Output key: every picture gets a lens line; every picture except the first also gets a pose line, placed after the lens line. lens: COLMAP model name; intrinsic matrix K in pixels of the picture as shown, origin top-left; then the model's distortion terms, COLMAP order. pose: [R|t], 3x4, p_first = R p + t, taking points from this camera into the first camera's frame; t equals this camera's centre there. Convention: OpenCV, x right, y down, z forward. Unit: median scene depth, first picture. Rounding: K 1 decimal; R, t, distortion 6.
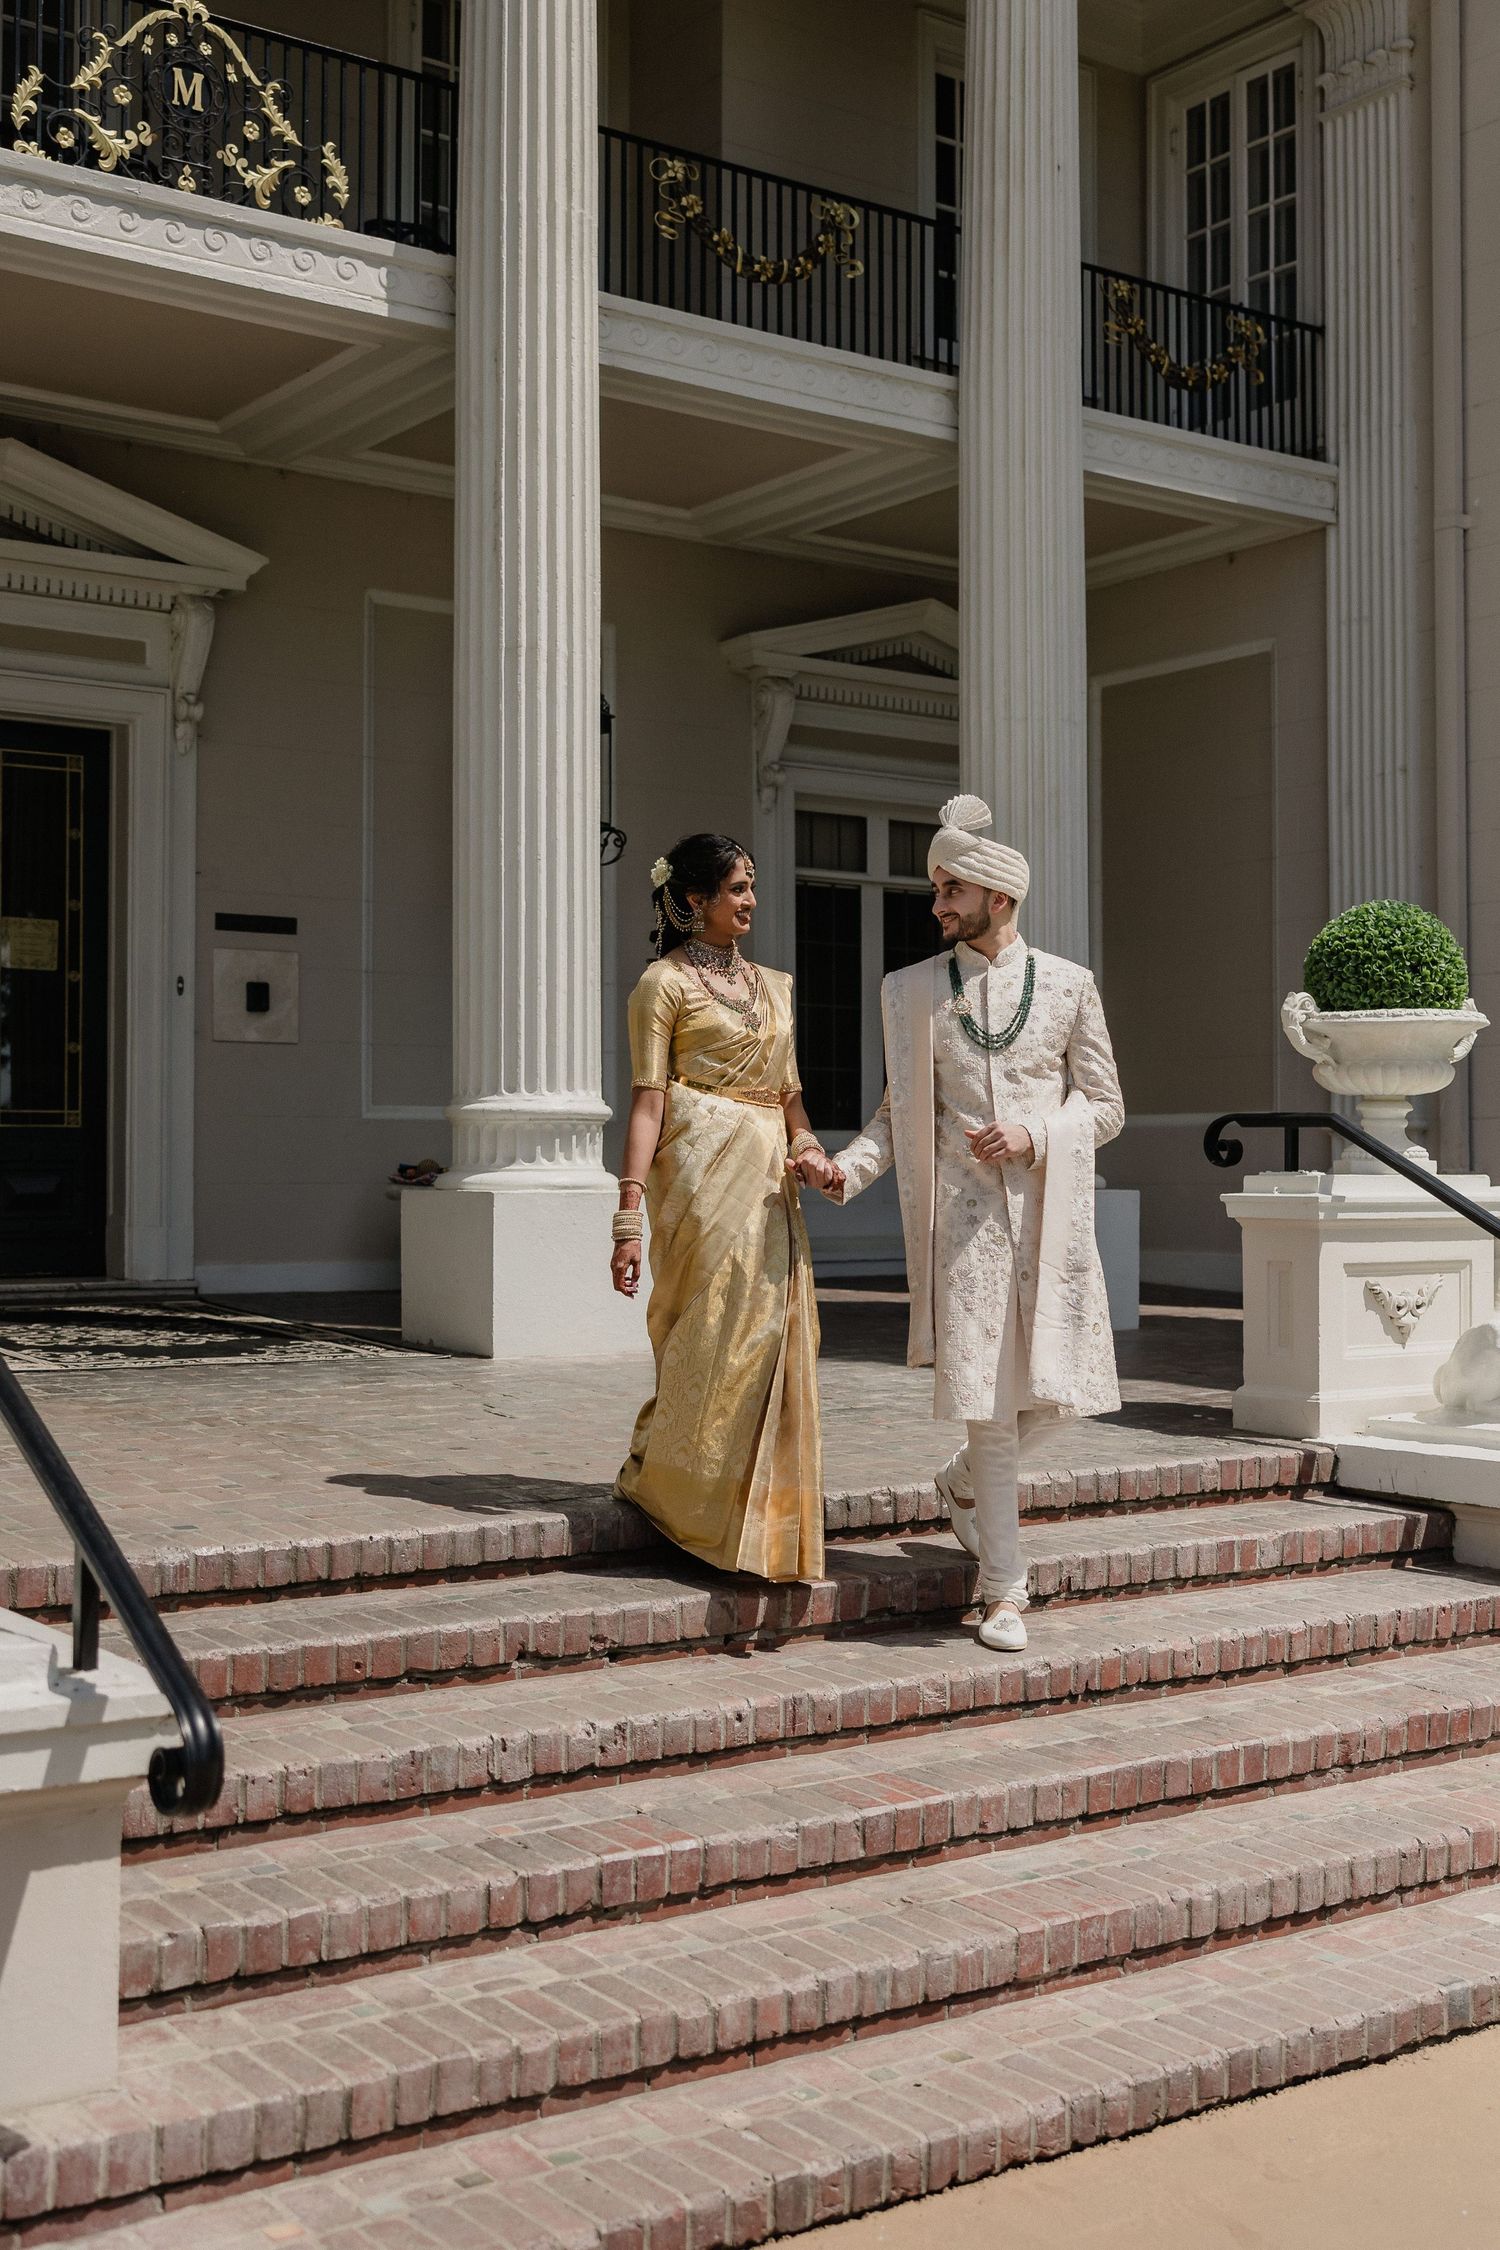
lens RADIAL K [[2597.5, 0, 840.4], [0, 2597.5, 1031.5], [0, 0, 1]] dist [-0.004449, 0.002009]
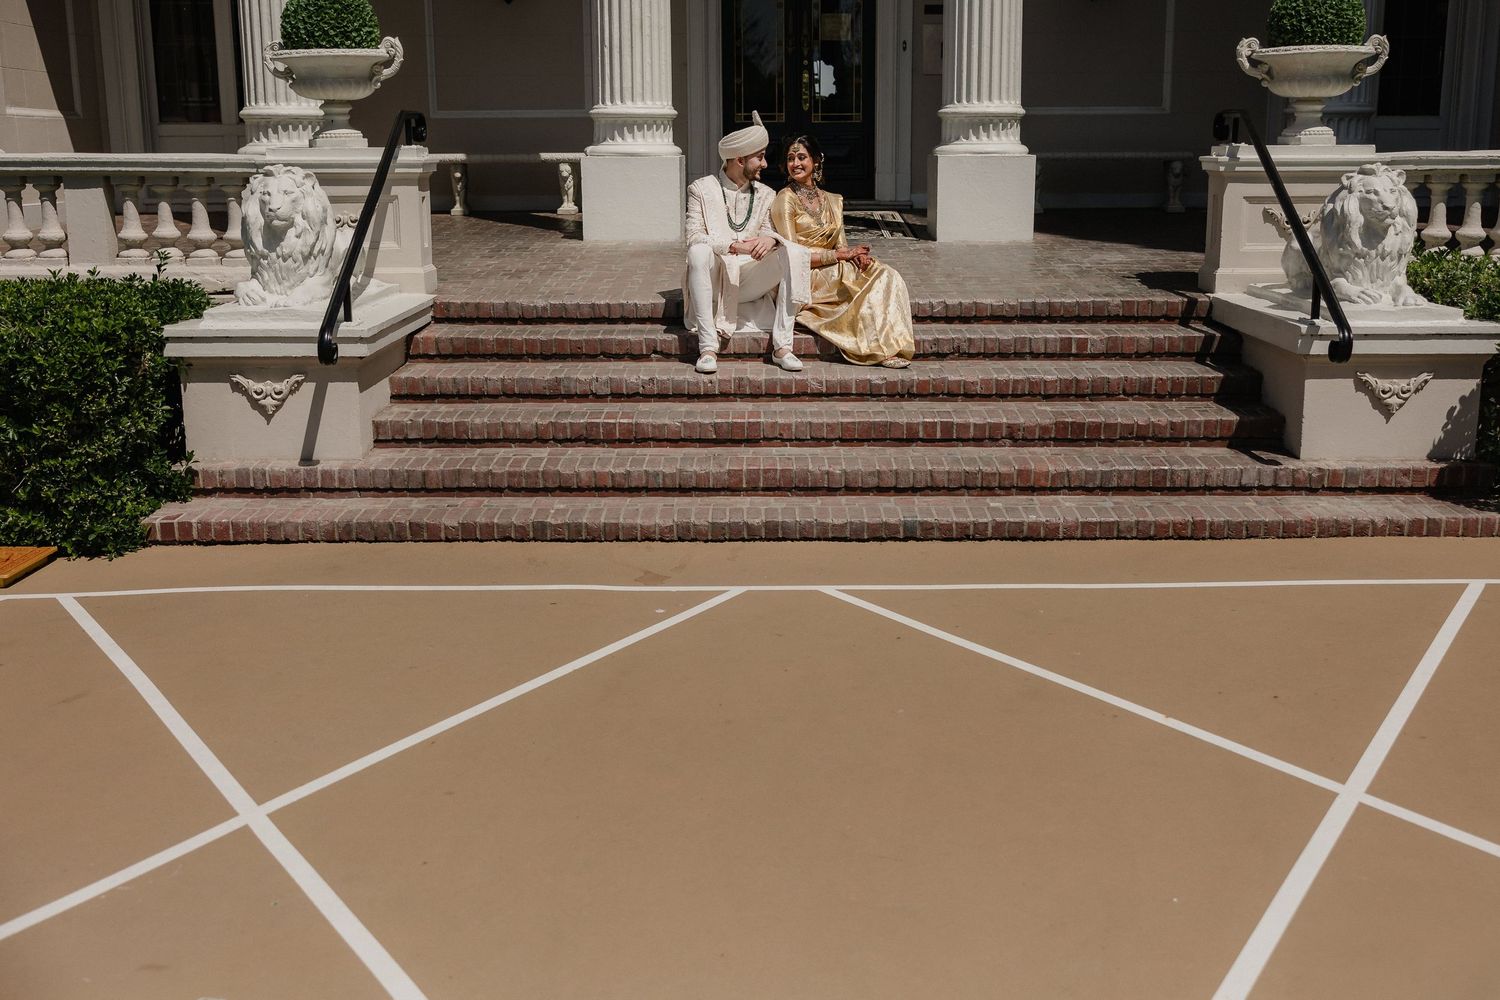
lens RADIAL K [[1623.1, 0, 750.0], [0, 1623.1, 500.0], [0, 0, 1]] dist [-0.024819, -0.023493]
pose [[0.801537, 0.122831, -0.585193, 0.825802], [0.038279, 0.966125, 0.255218, -0.006733], [0.596718, -0.226968, 0.769684, -0.130594]]
